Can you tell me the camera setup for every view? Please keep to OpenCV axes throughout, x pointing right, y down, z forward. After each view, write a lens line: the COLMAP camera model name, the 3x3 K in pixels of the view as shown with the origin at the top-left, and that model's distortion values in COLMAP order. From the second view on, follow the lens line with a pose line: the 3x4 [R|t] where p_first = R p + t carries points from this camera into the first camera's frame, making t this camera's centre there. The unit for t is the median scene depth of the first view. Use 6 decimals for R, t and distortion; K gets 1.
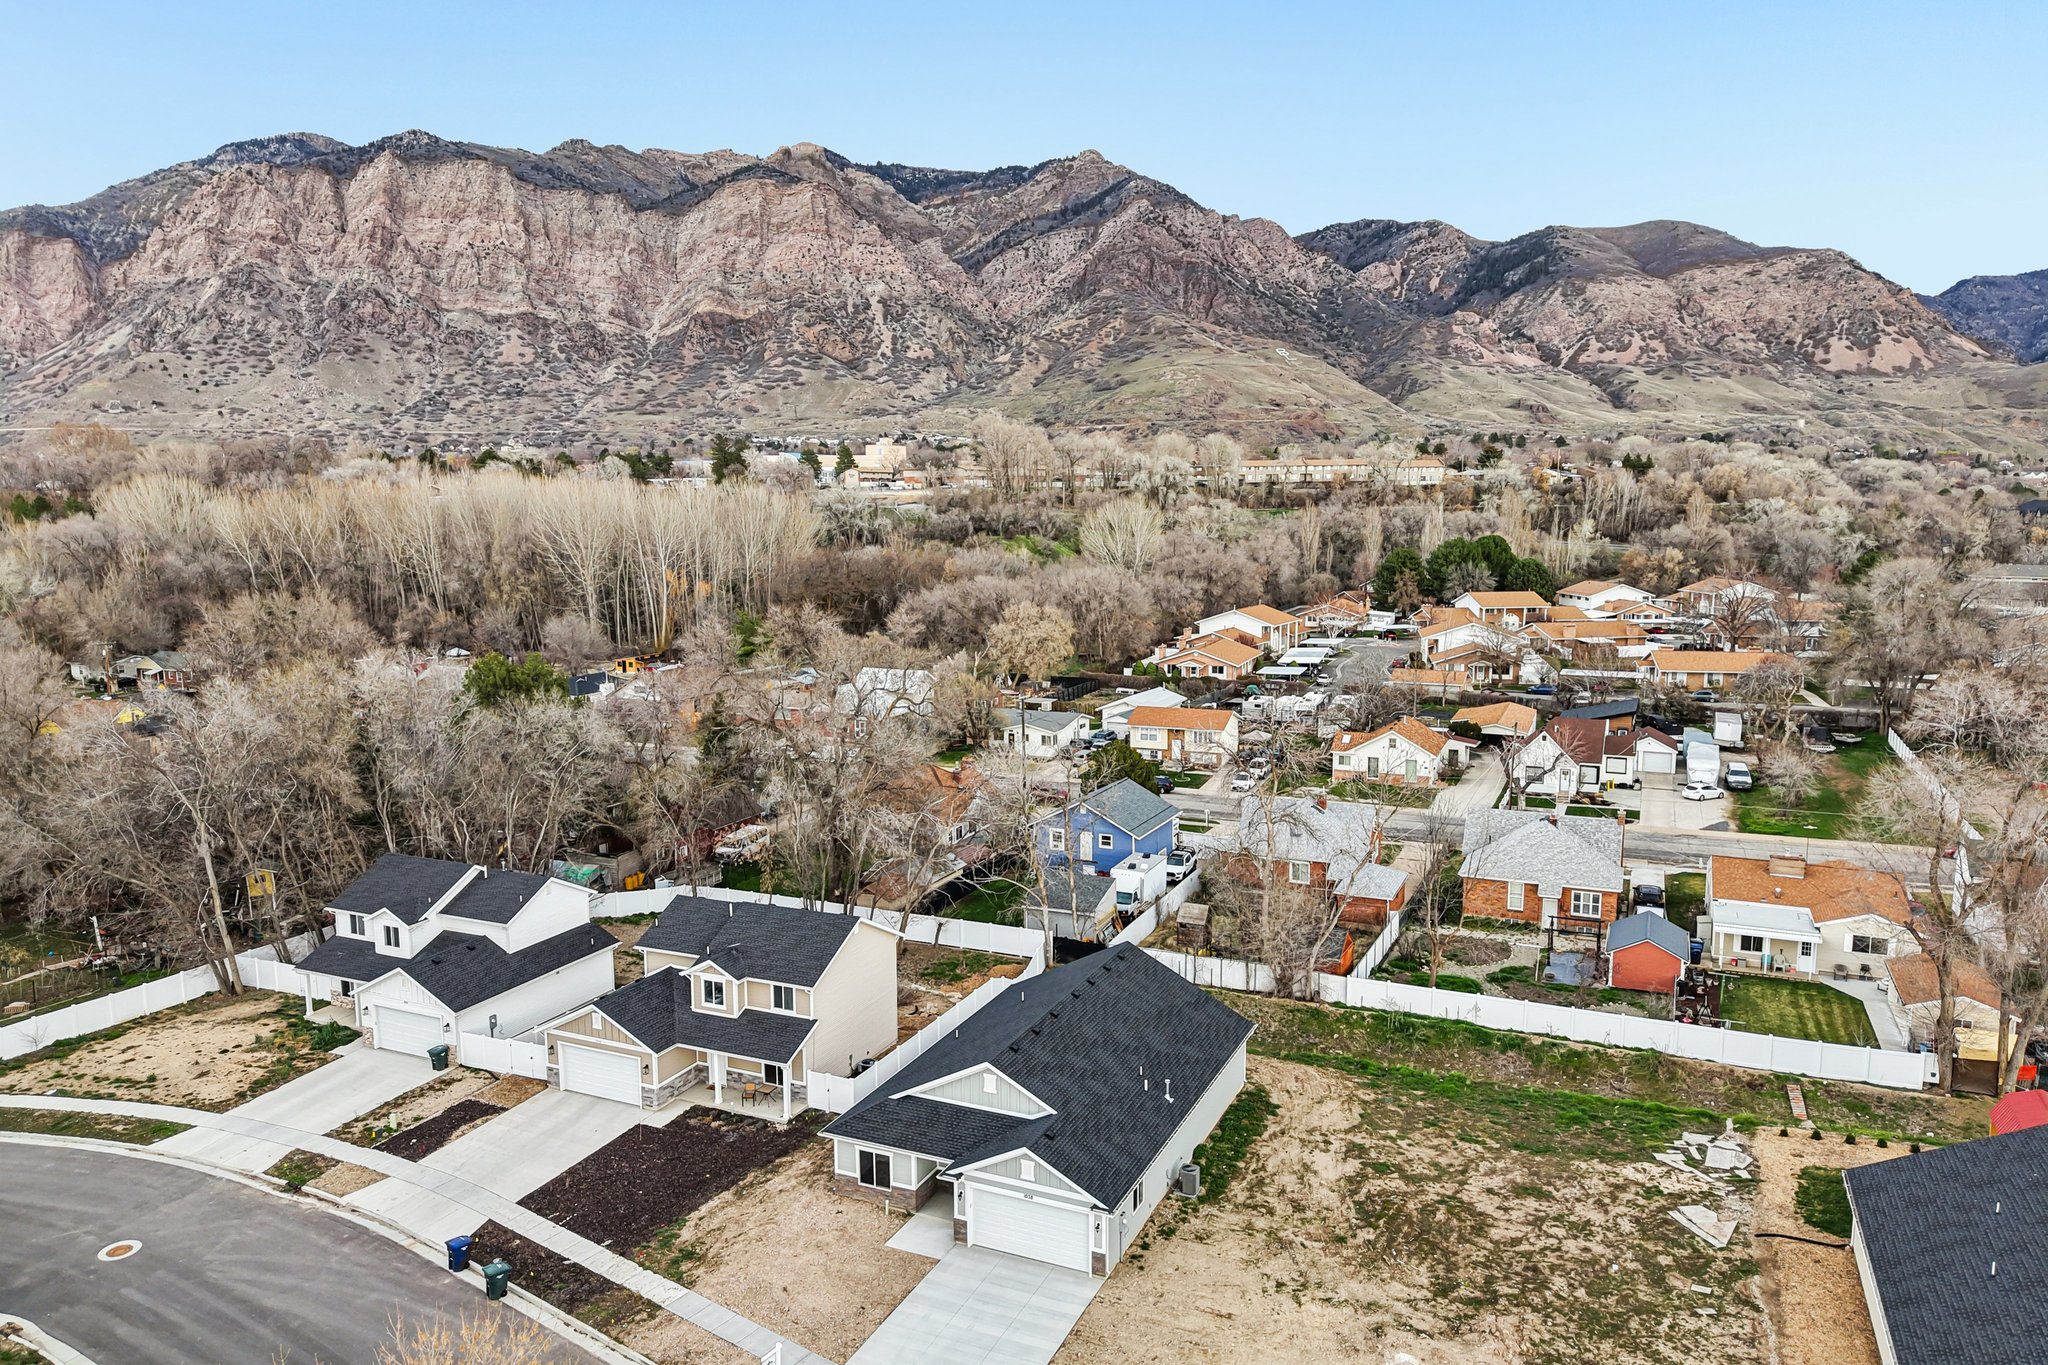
lens RADIAL K [[1361.2, 0, 1031.5], [0, 1361.2, 703.5], [0, 0, 1]] dist [0.034457, -0.037763]
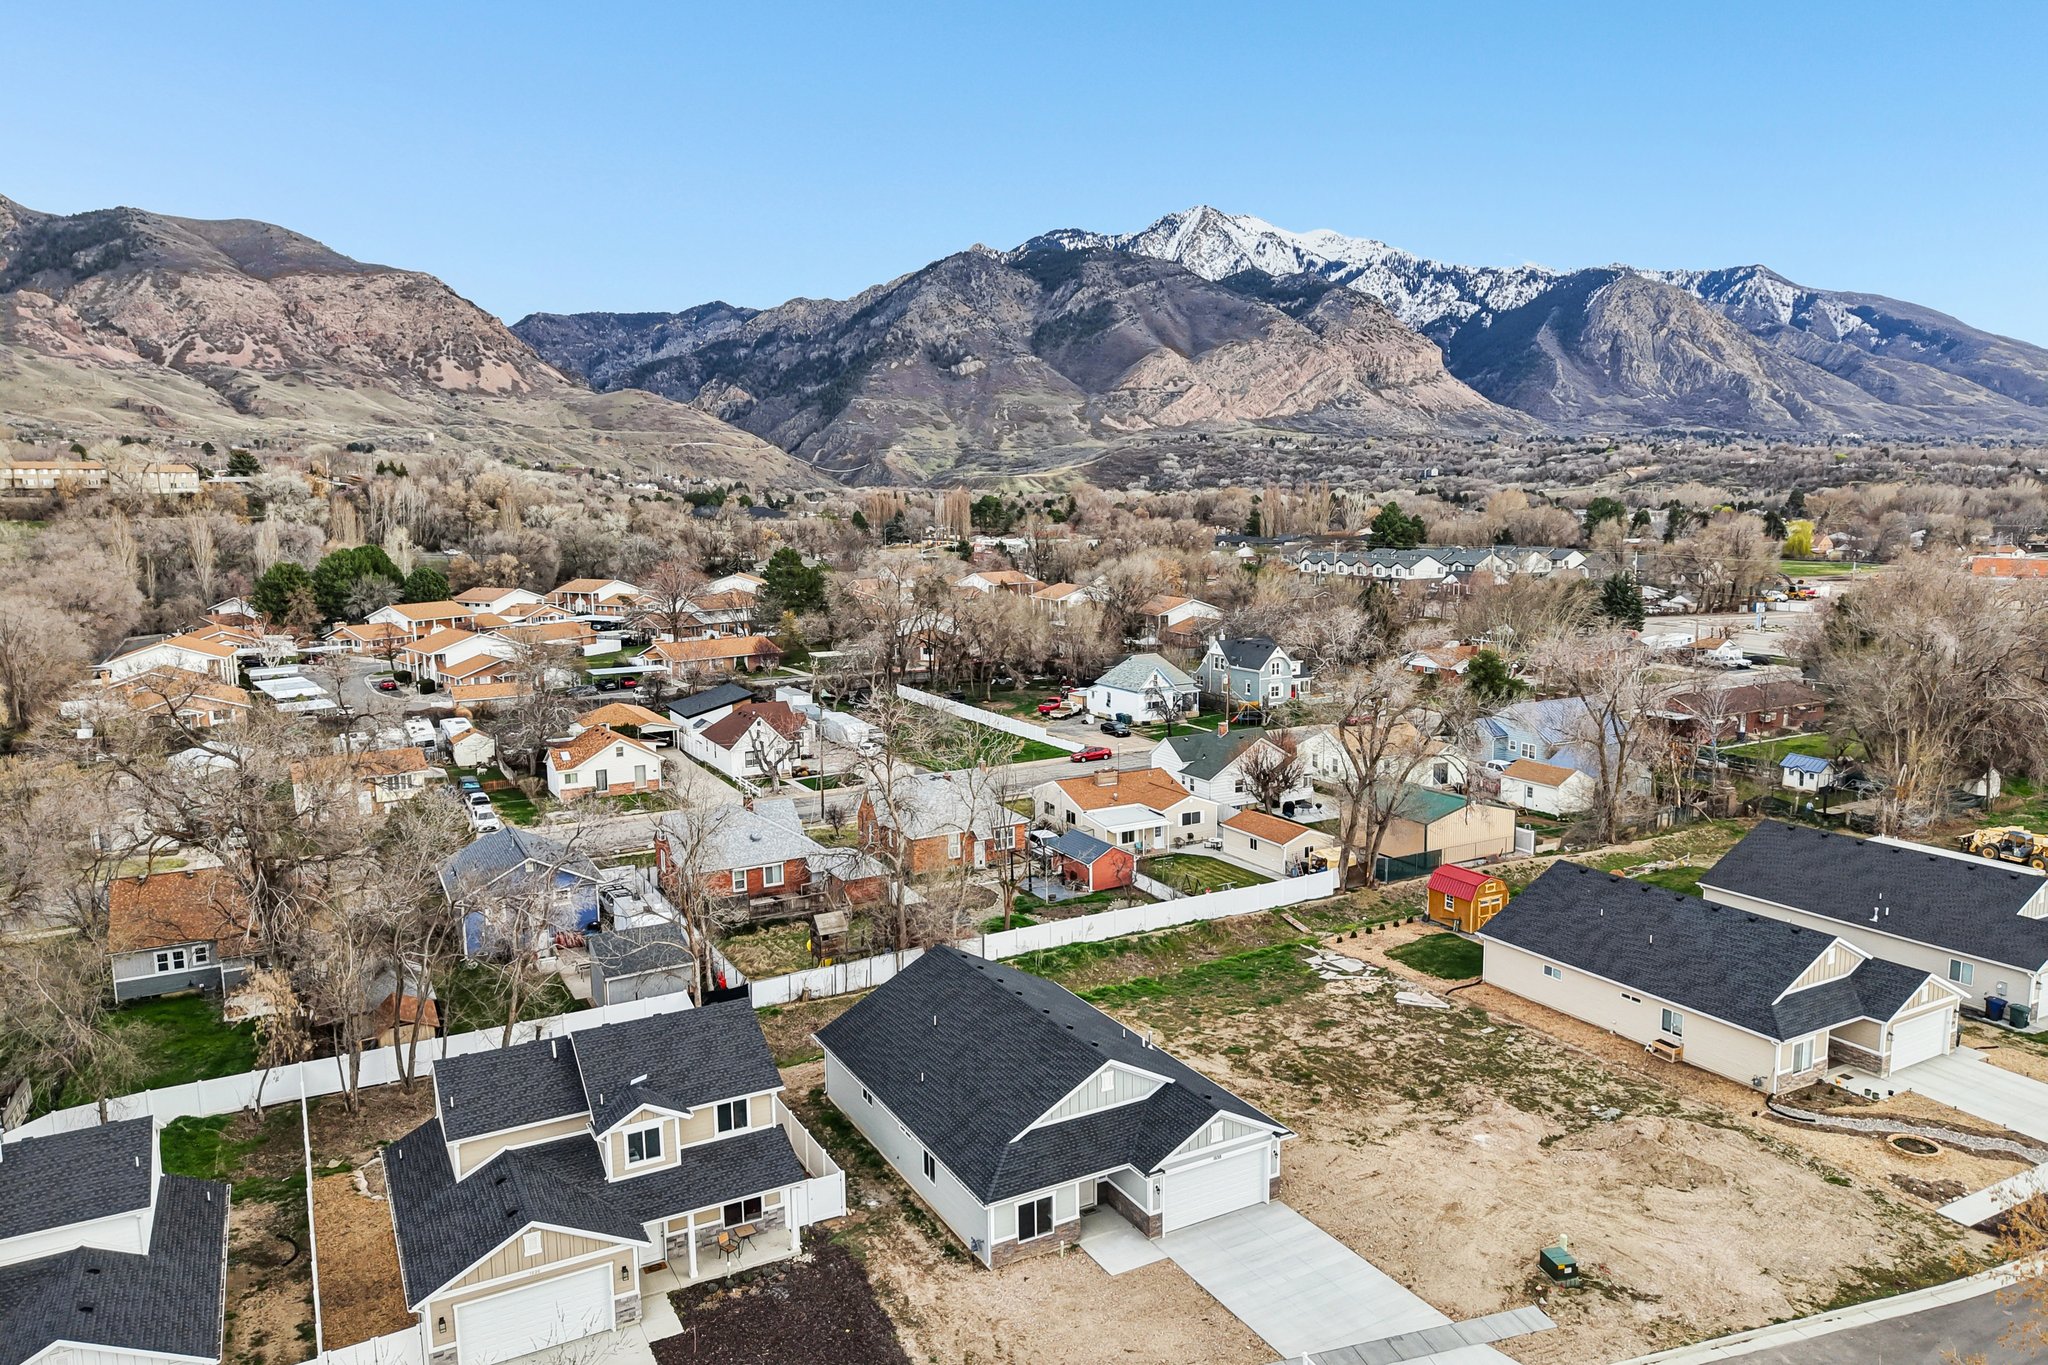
lens RADIAL K [[1361.2, 0, 1031.5], [0, 1361.2, 703.5], [0, 0, 1]] dist [0.034457, -0.037763]
pose [[0.599004, -0.123346, 0.791189, -0.690303], [0.129318, 0.989996, 0.056434, -0.046236], [-0.790235, 0.068510, 0.608962, 0.361794]]
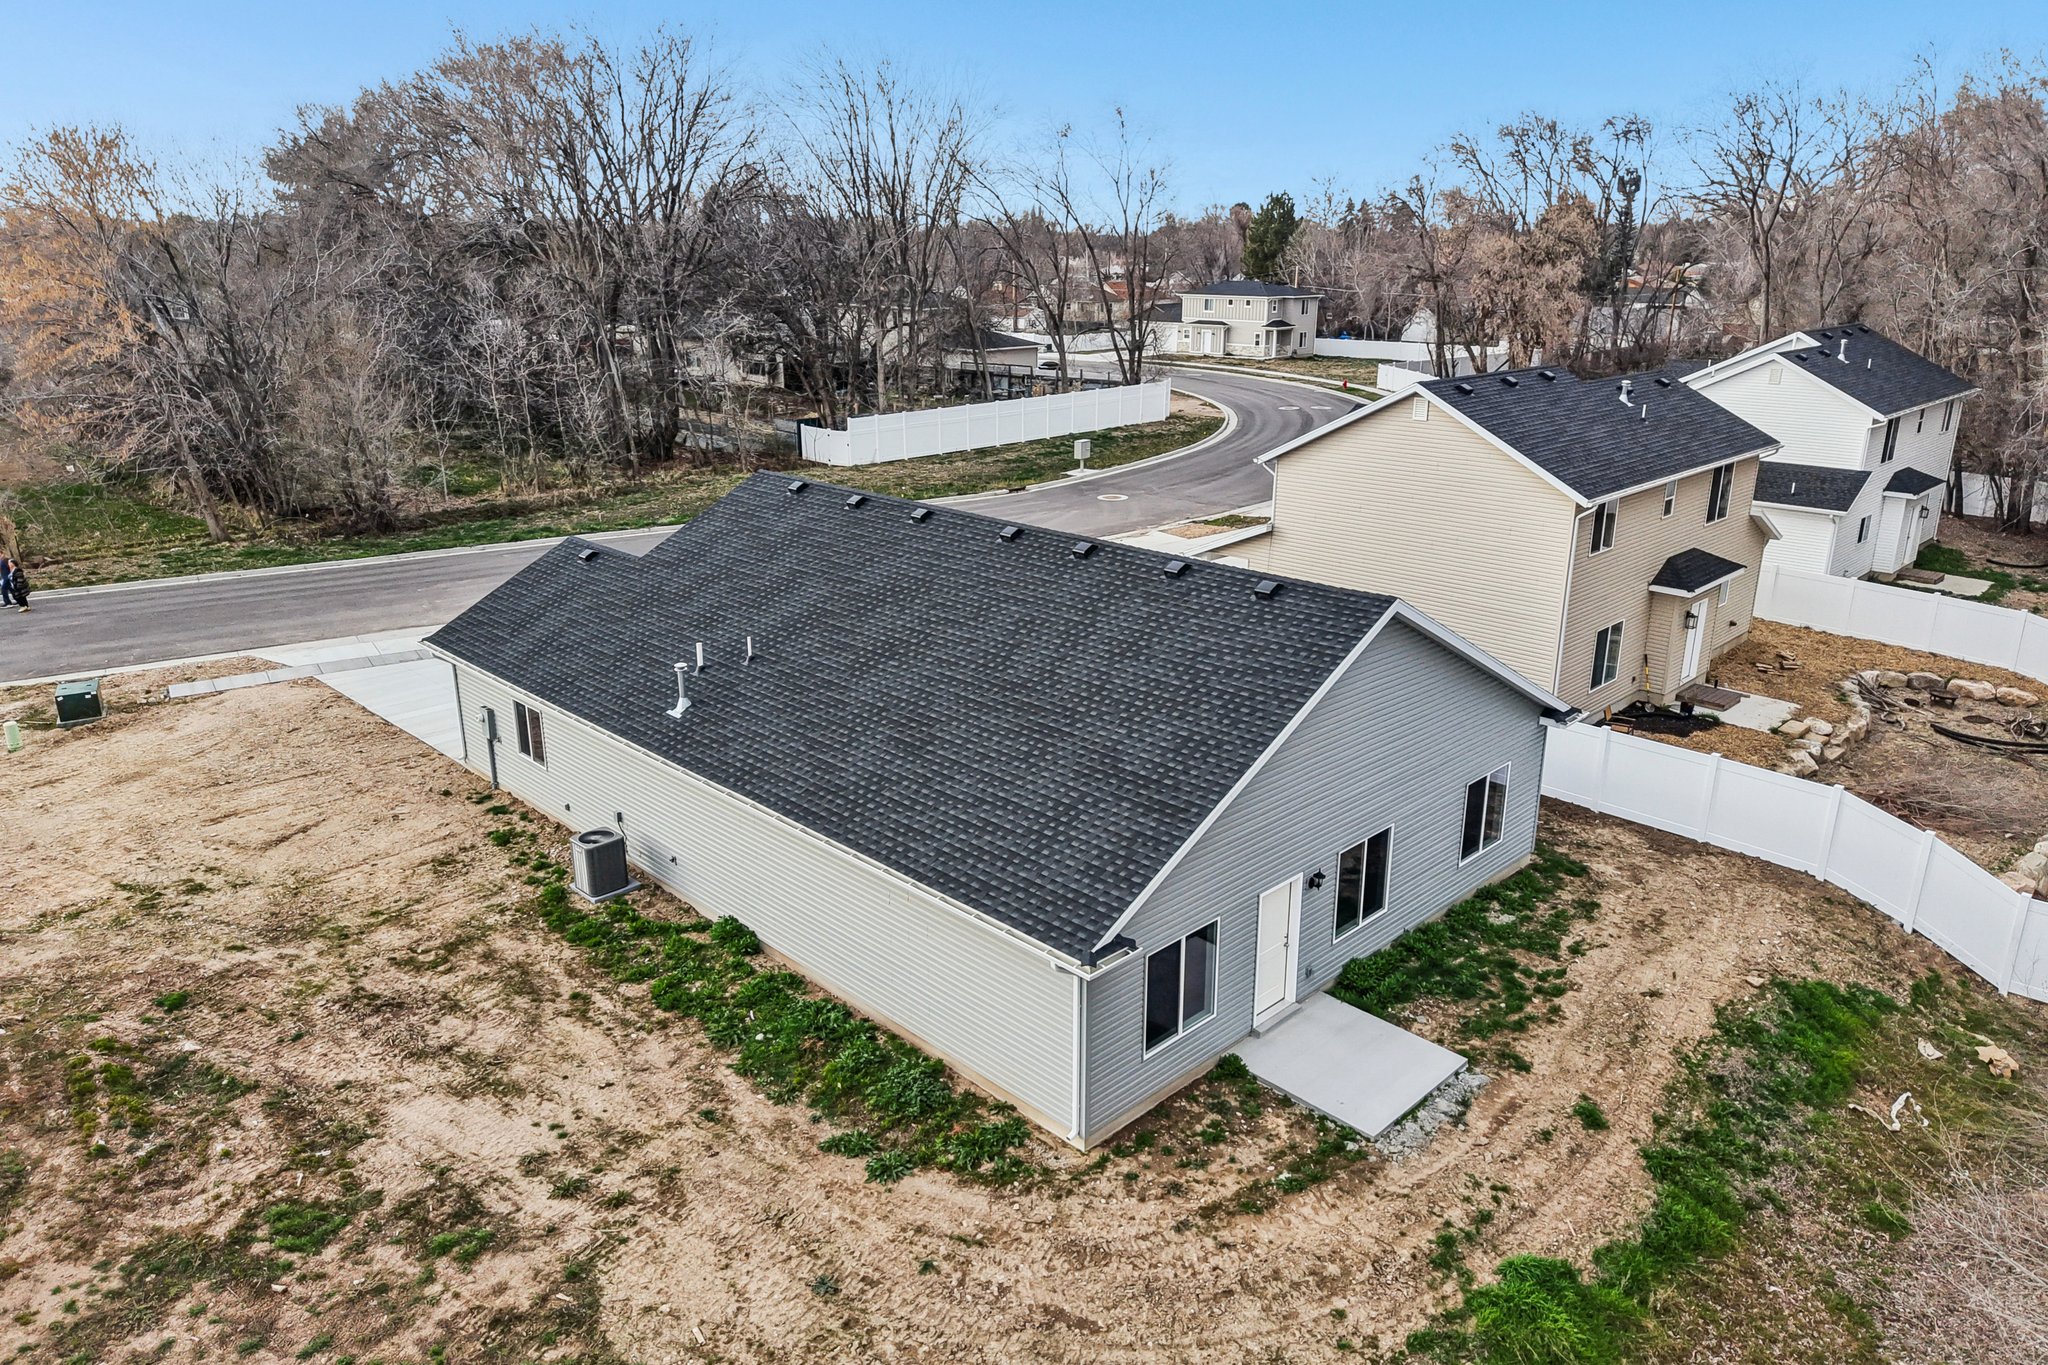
lens RADIAL K [[1386.9, 0, 1029.1], [0, 1386.9, 653.8], [0, 0, 1]] dist [0.011930, -0.007316]
pose [[-0.355737, 0.275369, -0.893097, 0.387002], [-0.140084, 0.929101, 0.342268, 0.104731], [0.924028, 0.246866, -0.291941, 1.088854]]
